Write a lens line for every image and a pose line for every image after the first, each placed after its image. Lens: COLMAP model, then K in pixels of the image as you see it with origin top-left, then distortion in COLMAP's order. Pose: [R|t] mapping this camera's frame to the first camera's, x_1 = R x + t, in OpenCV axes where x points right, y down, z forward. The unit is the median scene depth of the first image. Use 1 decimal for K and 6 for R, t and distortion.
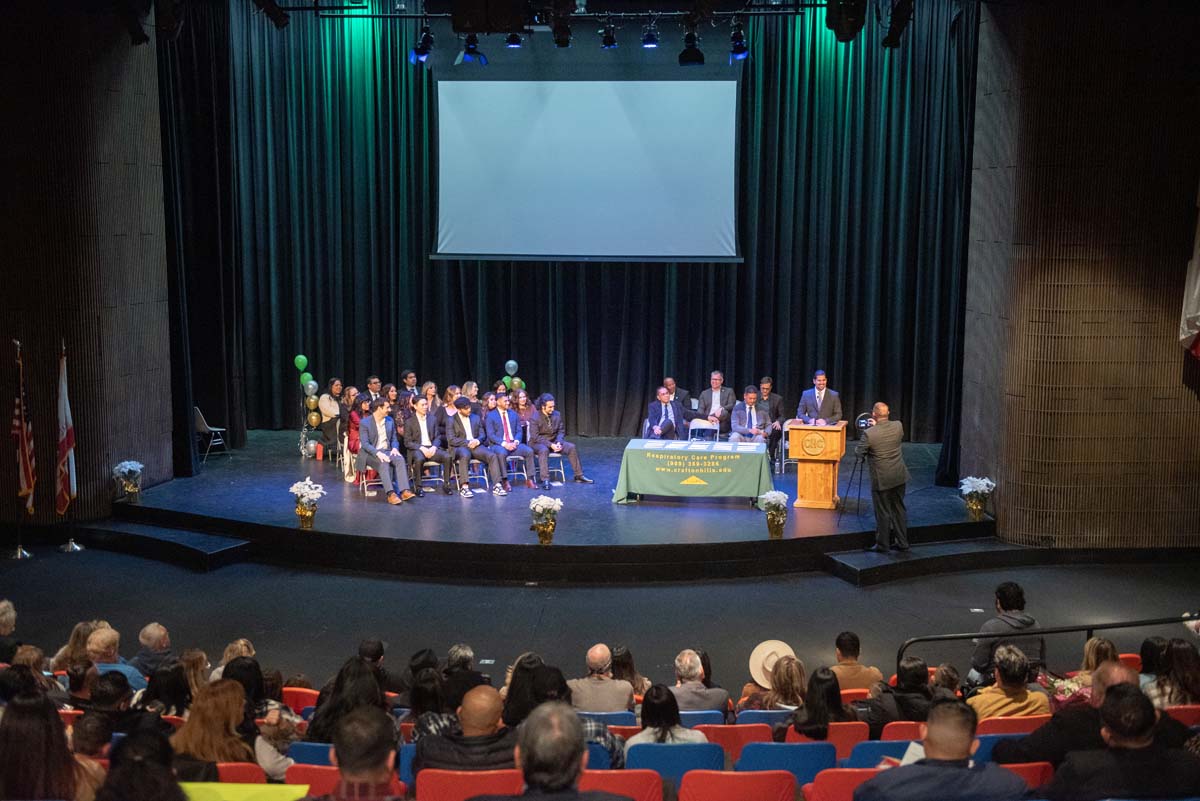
lens RADIAL K [[1423.9, 0, 600.1], [0, 1423.9, 391.6], [0, 0, 1]] dist [0.105428, 0.000000]
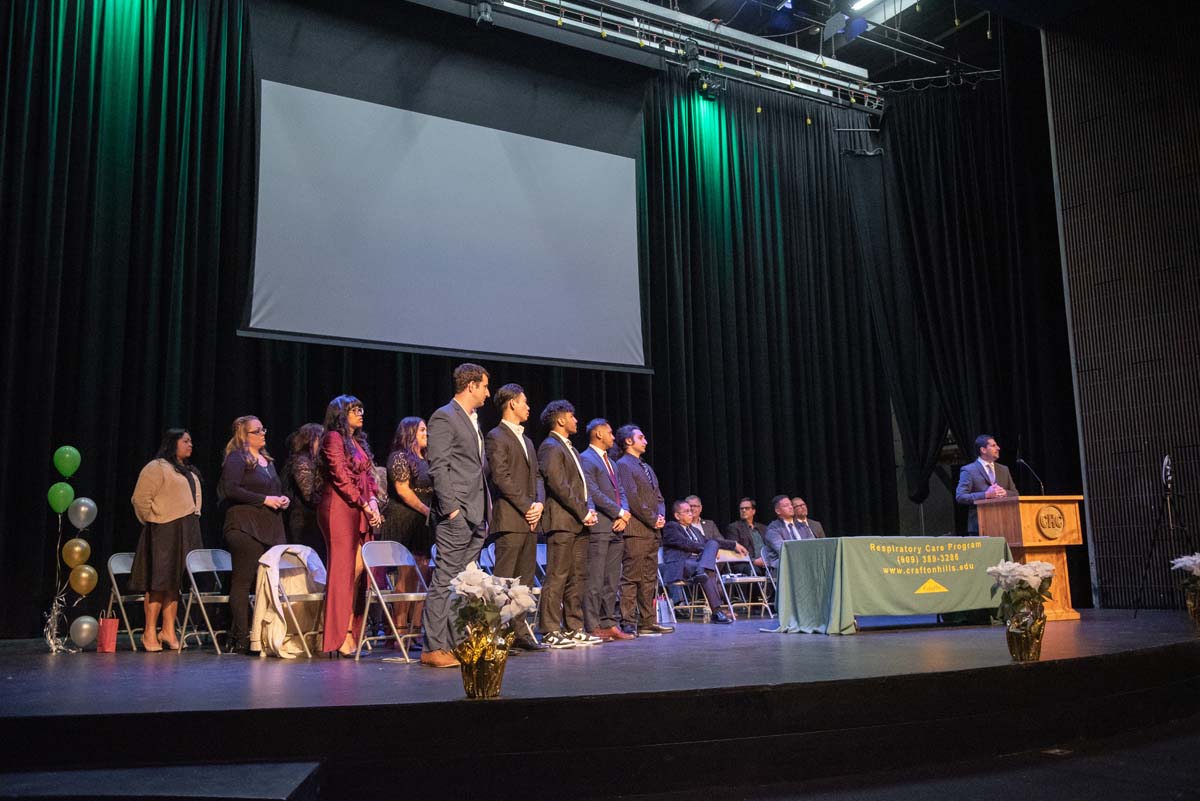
lens RADIAL K [[1047.4, 0, 600.4], [0, 1047.4, 401.7], [0, 0, 1]] dist [0.010292, 0.003695]
pose [[0.815082, 0.068496, 0.575282, -0.298694], [0.101354, 0.960814, -0.258001, 0.082675], [-0.570411, 0.268599, 0.776200, 0.663326]]
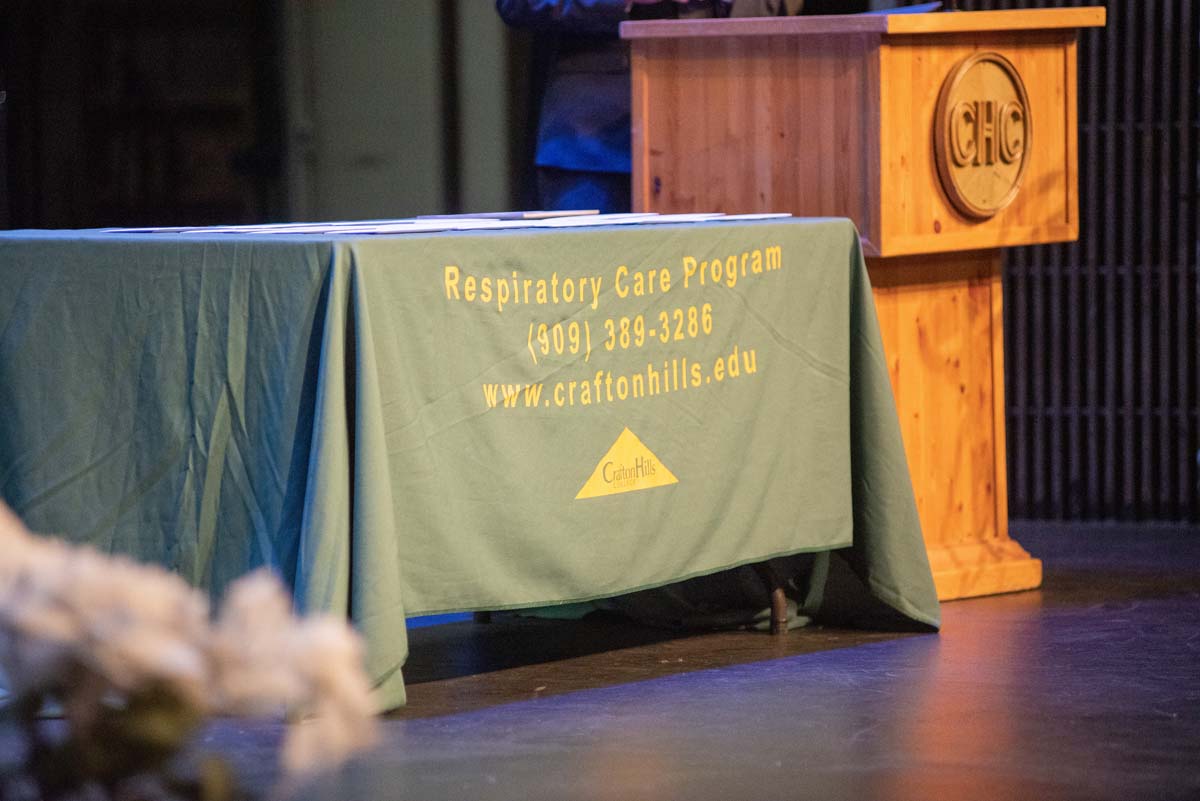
lens RADIAL K [[6819.1, 0, 599.6], [0, 6819.1, 401.1], [0, 0, 1]] dist [3.017320, 0.000000]
pose [[0.343944, -0.052163, 0.937540, -0.477976], [0.135489, 0.990764, 0.005419, 0.049744], [-0.929164, 0.125162, 0.347835, 0.739281]]
